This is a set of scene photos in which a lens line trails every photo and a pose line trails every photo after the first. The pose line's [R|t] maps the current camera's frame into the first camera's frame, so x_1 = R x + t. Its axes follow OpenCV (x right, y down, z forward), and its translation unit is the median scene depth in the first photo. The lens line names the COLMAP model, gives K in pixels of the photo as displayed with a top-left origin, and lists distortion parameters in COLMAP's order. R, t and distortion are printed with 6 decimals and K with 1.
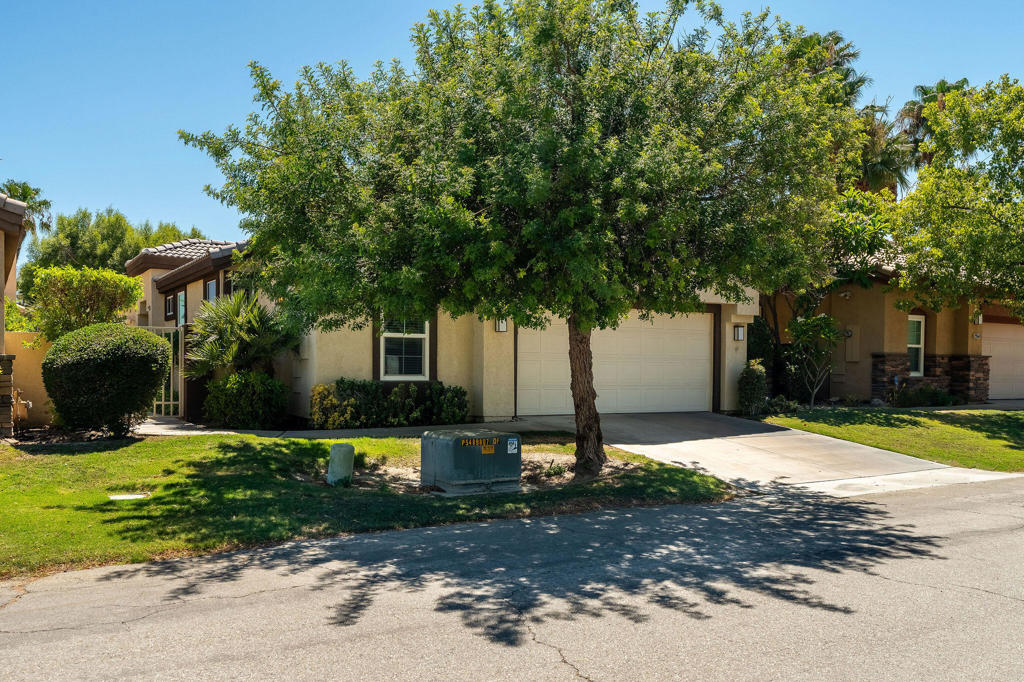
lens RADIAL K [[862.5, 0, 510.8], [0, 862.5, 363.5], [0, 0, 1]] dist [0.011481, 0.004692]
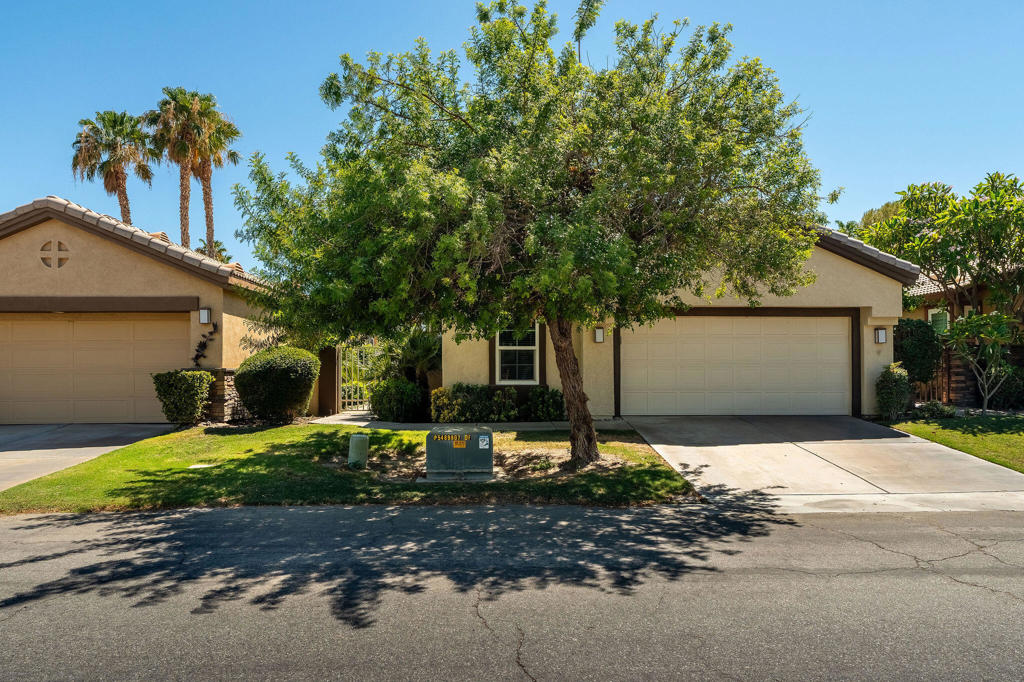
lens RADIAL K [[672.3, 0, 512.0], [0, 672.3, 341.0], [0, 0, 1]] dist [-0.003797, -0.000150]
pose [[0.868306, -0.031371, -0.495036, 0.720353], [0.010638, 0.998946, -0.044645, 0.000521], [0.495914, 0.033499, 0.867725, 0.340389]]
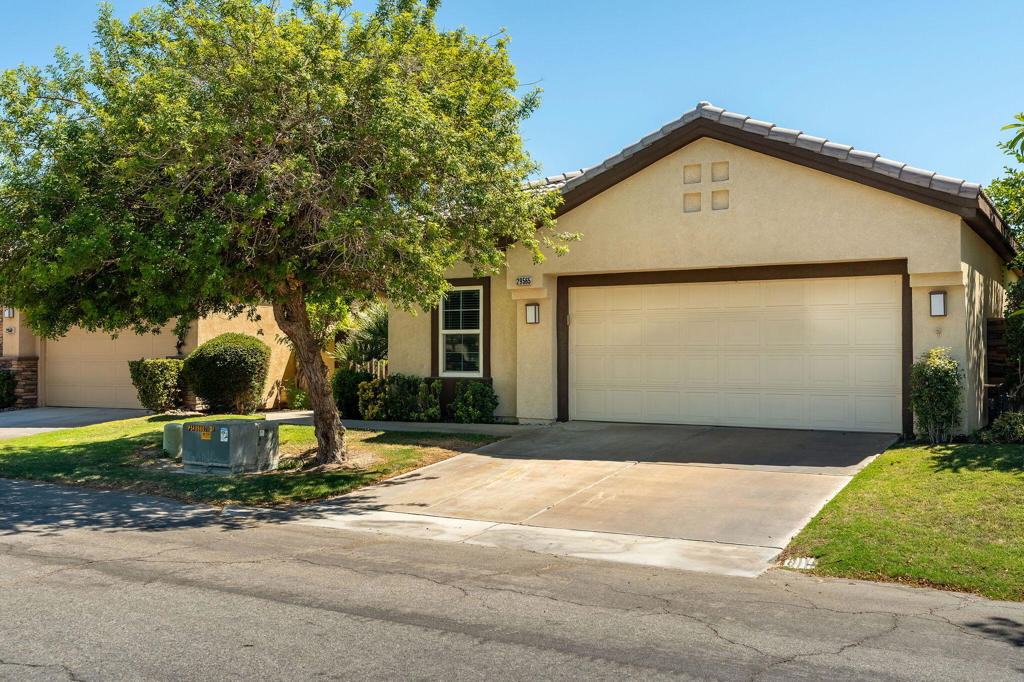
lens RADIAL K [[972.9, 0, 512.0], [0, 972.9, 341.0], [0, 0, 1]] dist [0.008612, 0.003746]
pose [[0.455654, -0.024765, -0.889813, 1.875769], [0.004337, 0.999663, -0.025602, 0.014579], [0.890147, 0.007807, 0.455607, 1.128534]]
